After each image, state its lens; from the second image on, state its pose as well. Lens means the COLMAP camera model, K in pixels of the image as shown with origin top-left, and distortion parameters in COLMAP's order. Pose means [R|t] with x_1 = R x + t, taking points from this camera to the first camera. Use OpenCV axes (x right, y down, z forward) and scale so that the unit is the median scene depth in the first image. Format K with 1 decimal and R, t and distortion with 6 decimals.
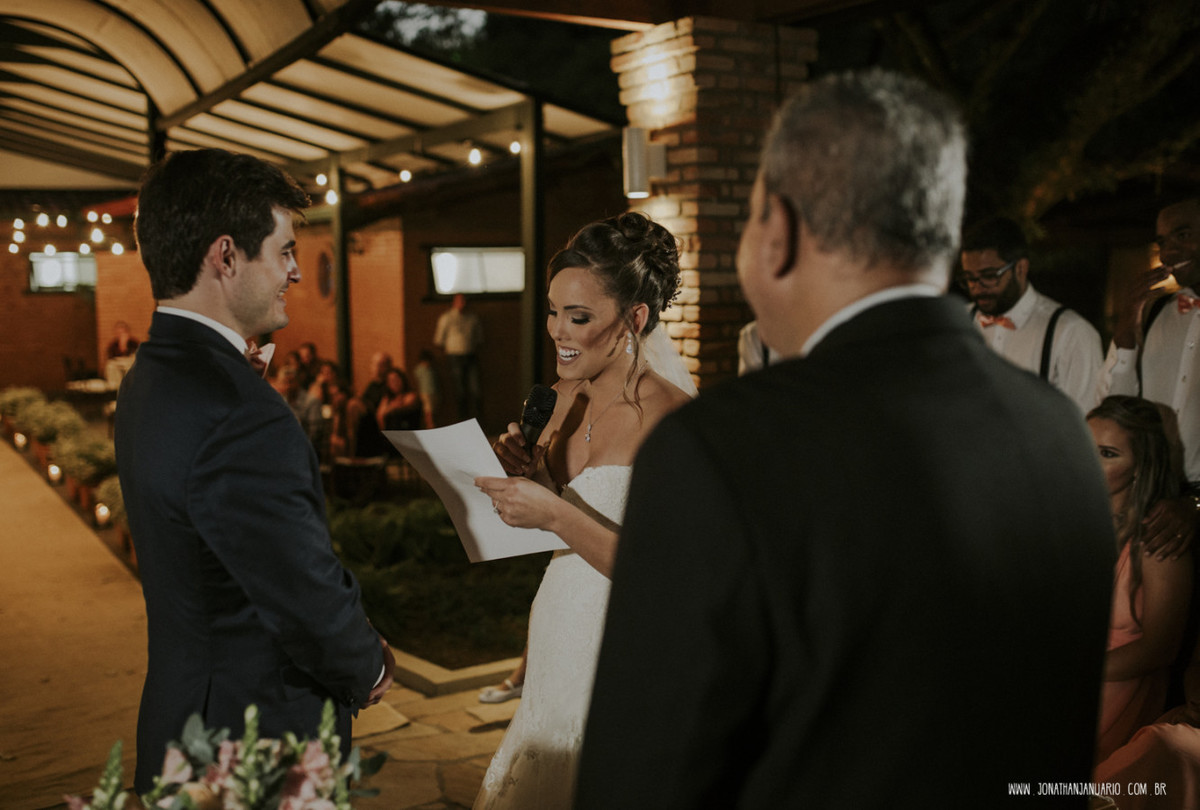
lens RADIAL K [[1238.1, 0, 585.4], [0, 1238.1, 393.0], [0, 0, 1]] dist [-0.076834, 0.140725]
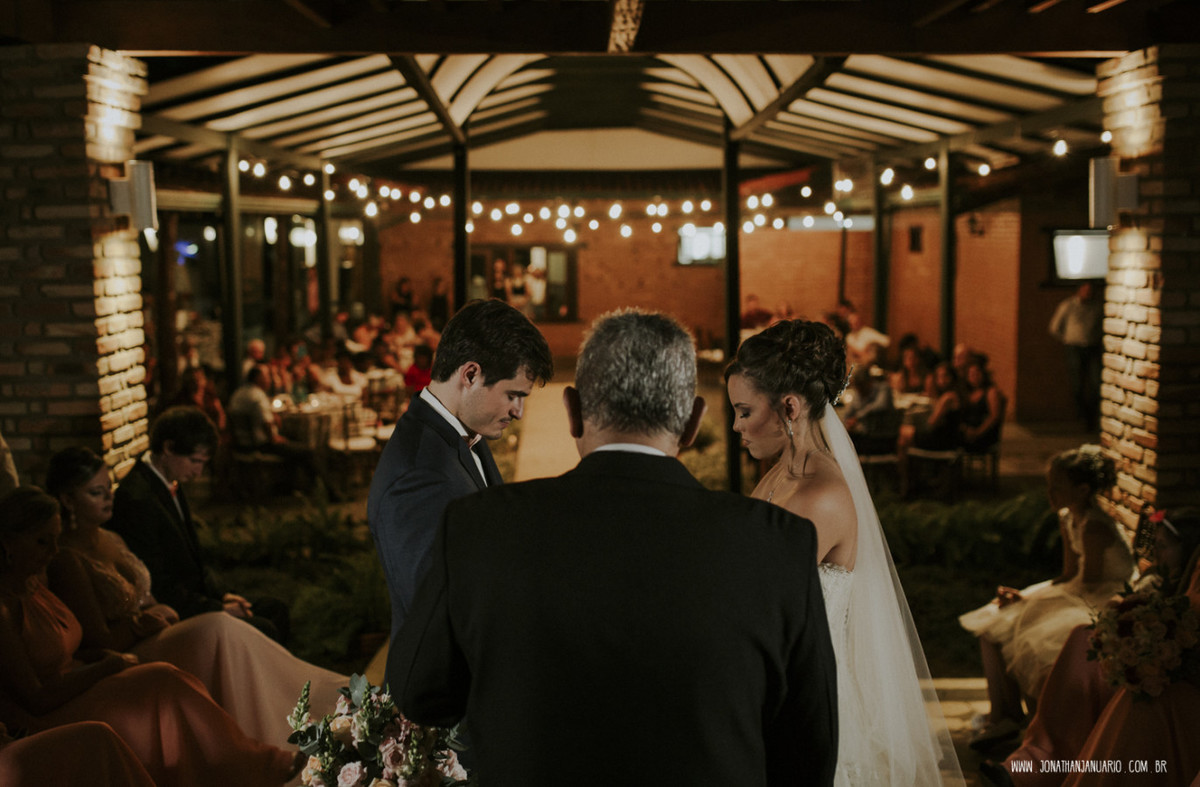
lens RADIAL K [[1282.2, 0, 544.7], [0, 1282.2, 360.1], [0, 0, 1]] dist [-0.053535, 0.020519]
pose [[0.843080, 0.055980, -0.534867, 0.209996], [-0.052758, 0.998379, 0.021333, -0.054074], [0.535195, 0.010233, 0.844667, -0.076375]]
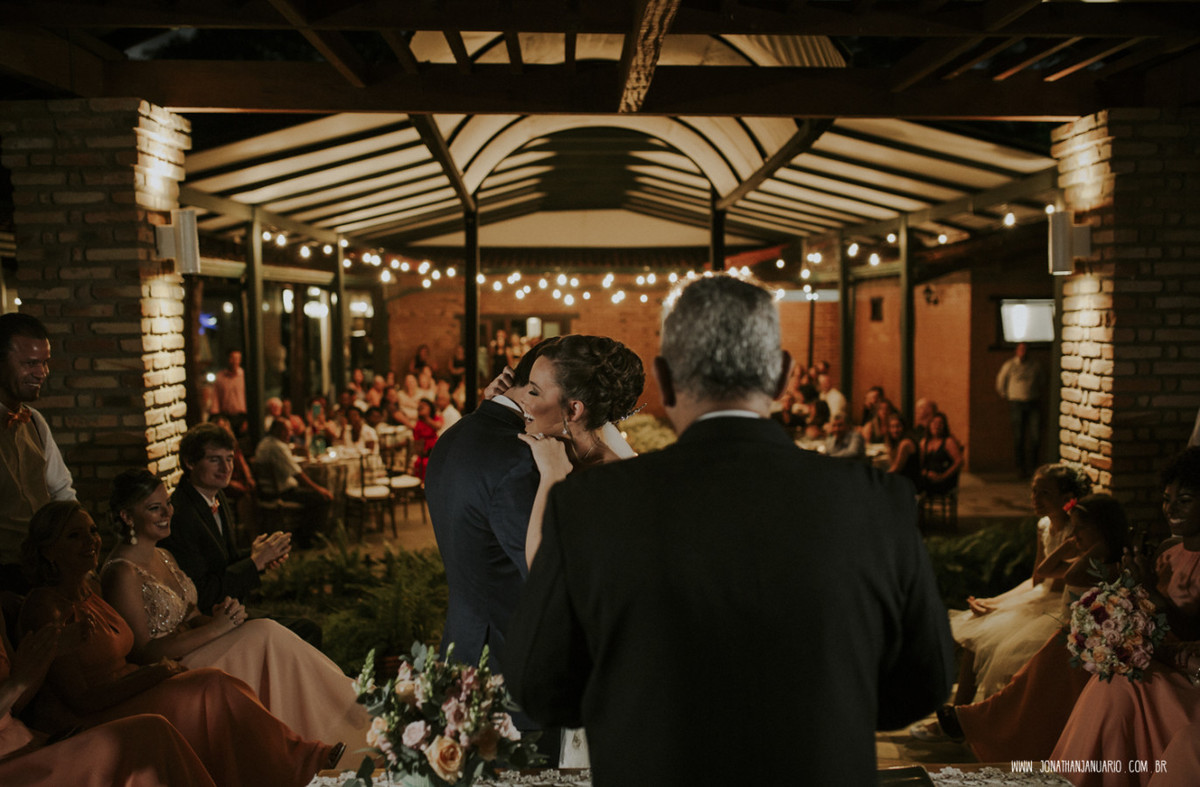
lens RADIAL K [[1173.7, 0, 600.0], [0, 1173.7, 393.5], [0, 0, 1]] dist [-0.057371, 0.023722]
pose [[0.871915, 0.037397, -0.488227, 0.190939], [-0.049997, 0.998667, -0.012792, -0.021018], [0.487098, 0.035563, 0.872623, -0.085906]]
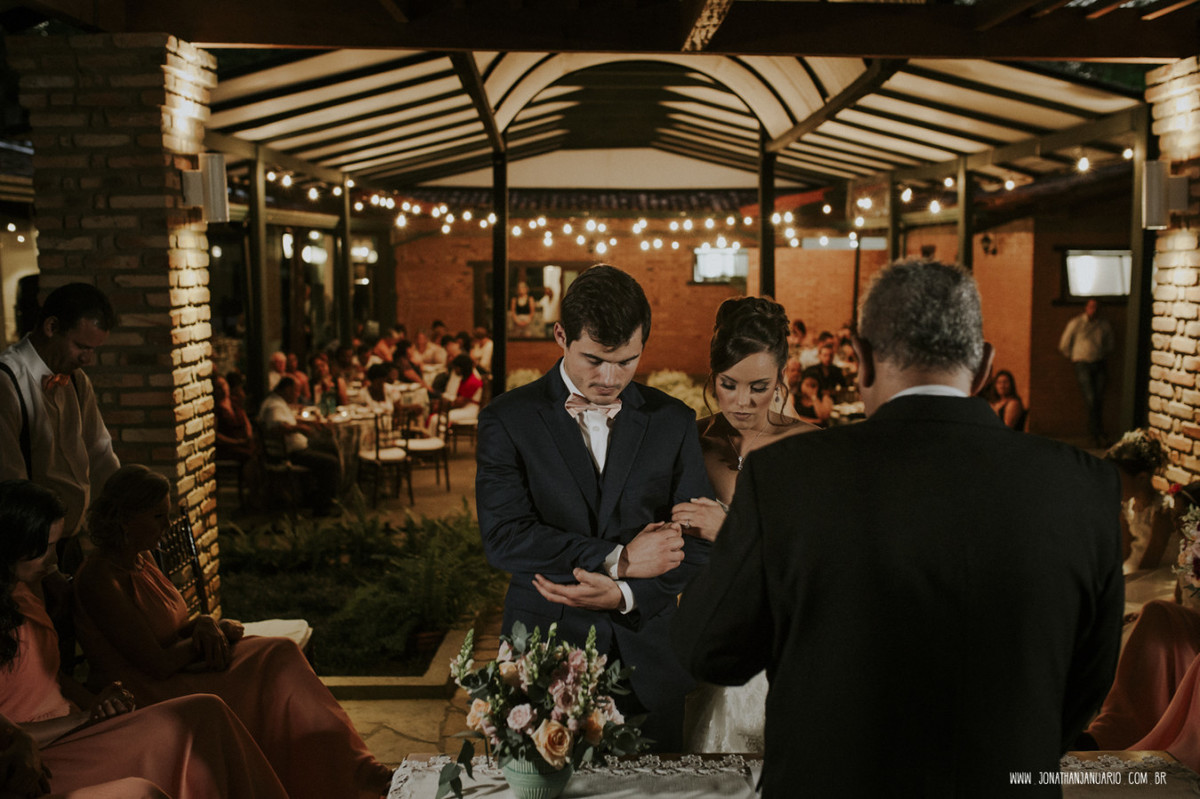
lens RADIAL K [[1280.0, 0, 606.3], [0, 1280.0, 381.7], [0, 0, 1]] dist [-0.049536, 0.018707]
pose [[0.869014, 0.056604, -0.491539, 0.167722], [-0.056480, 0.998289, 0.015106, -0.024918], [0.491553, 0.014635, 0.870724, -0.119348]]
